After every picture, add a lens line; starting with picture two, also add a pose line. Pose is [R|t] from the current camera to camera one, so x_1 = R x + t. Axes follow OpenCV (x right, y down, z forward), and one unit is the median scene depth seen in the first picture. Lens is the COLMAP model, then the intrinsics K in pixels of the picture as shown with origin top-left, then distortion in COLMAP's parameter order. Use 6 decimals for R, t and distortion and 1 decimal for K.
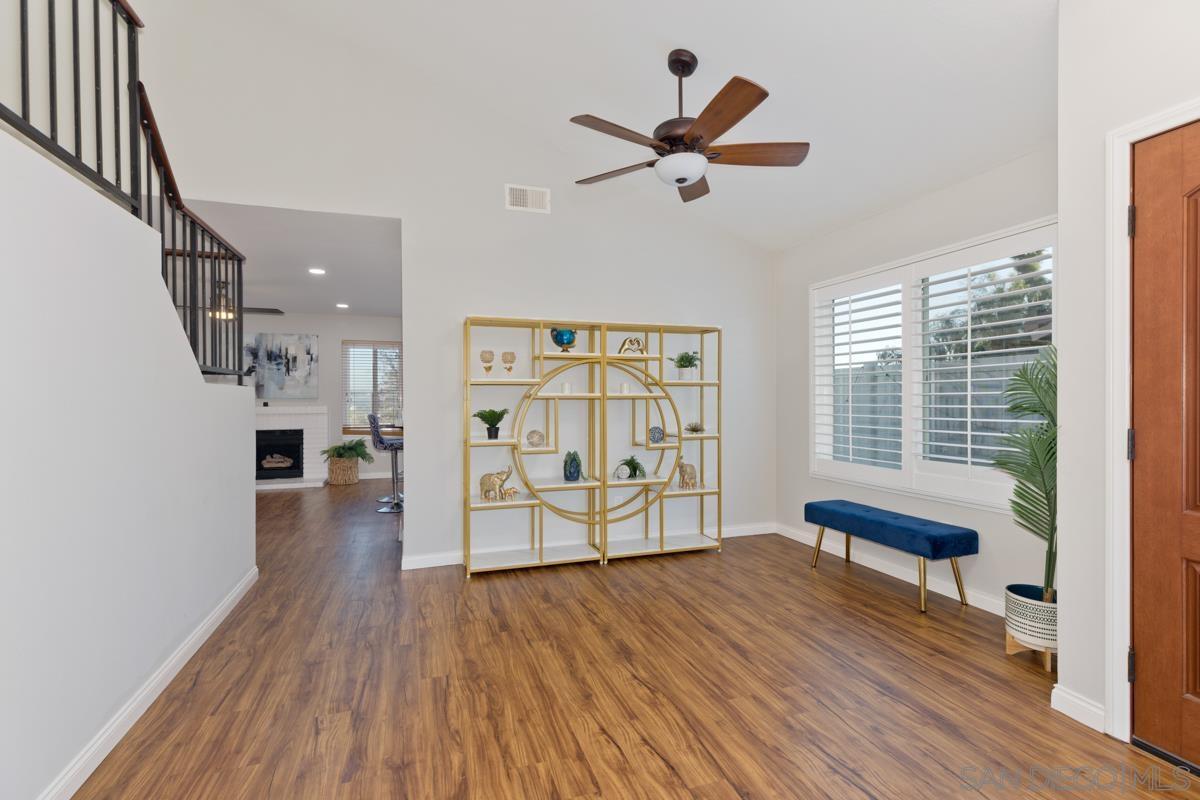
lens RADIAL K [[542.5, 0, 597.9], [0, 542.5, 401.0], [0, 0, 1]] dist [0.005414, 0.000250]
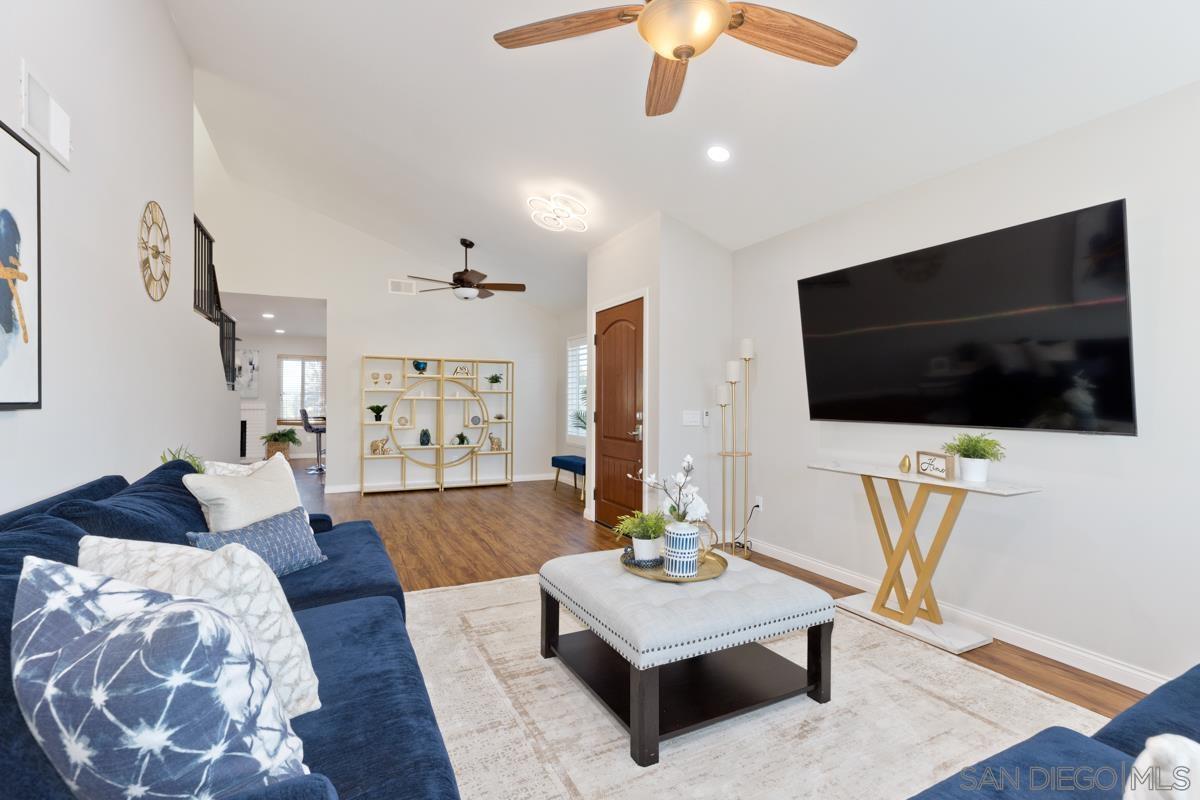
lens RADIAL K [[542.5, 0, 600.8], [0, 542.5, 399.2], [0, 0, 1]] dist [0.005414, 0.000250]
pose [[0.991774, 0.010962, 0.127528, 0.294913], [-0.009868, 0.999909, -0.009204, 0.004300], [-0.127617, 0.007870, 0.991792, -0.848188]]
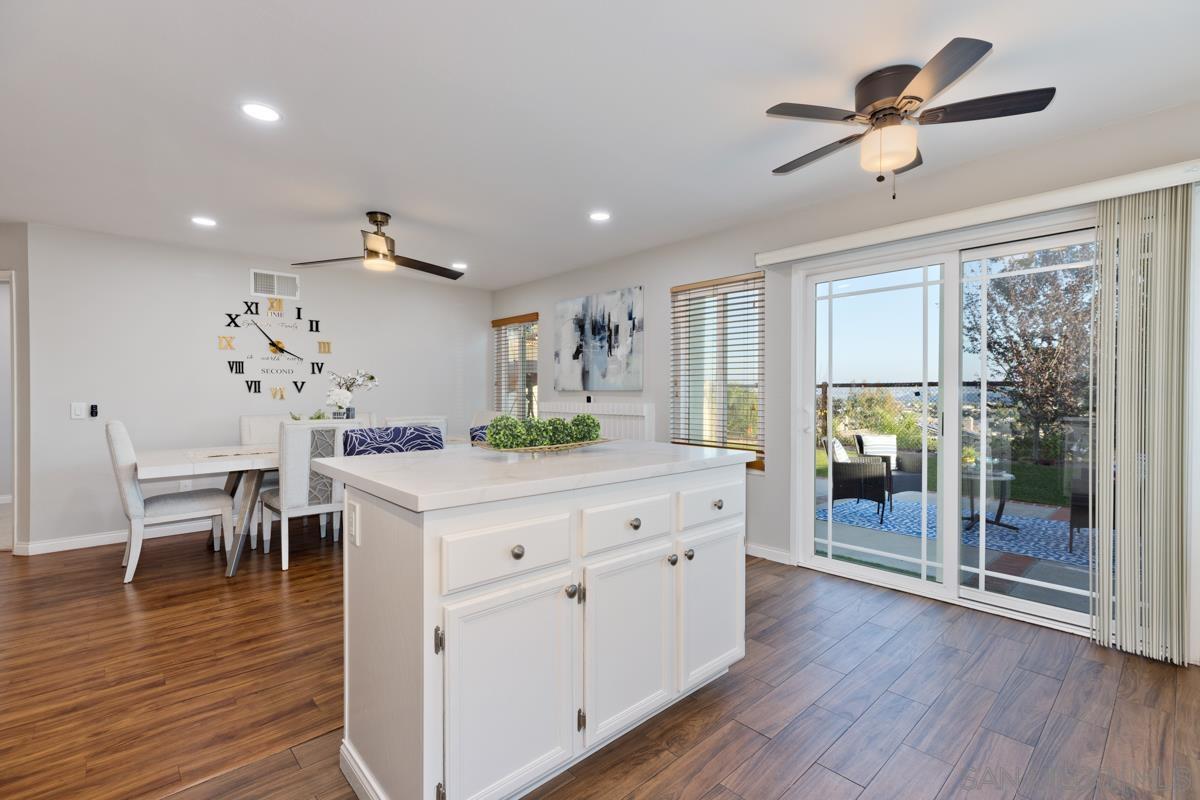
lens RADIAL K [[542.5, 0, 599.8], [0, 542.5, 399.4], [0, 0, 1]] dist [0.005414, 0.000250]
pose [[0.401188, 0.012215, -0.915914, 0.036435], [-0.009550, 0.999913, 0.009152, -0.000746], [0.915946, 0.005076, 0.401269, 1.393374]]
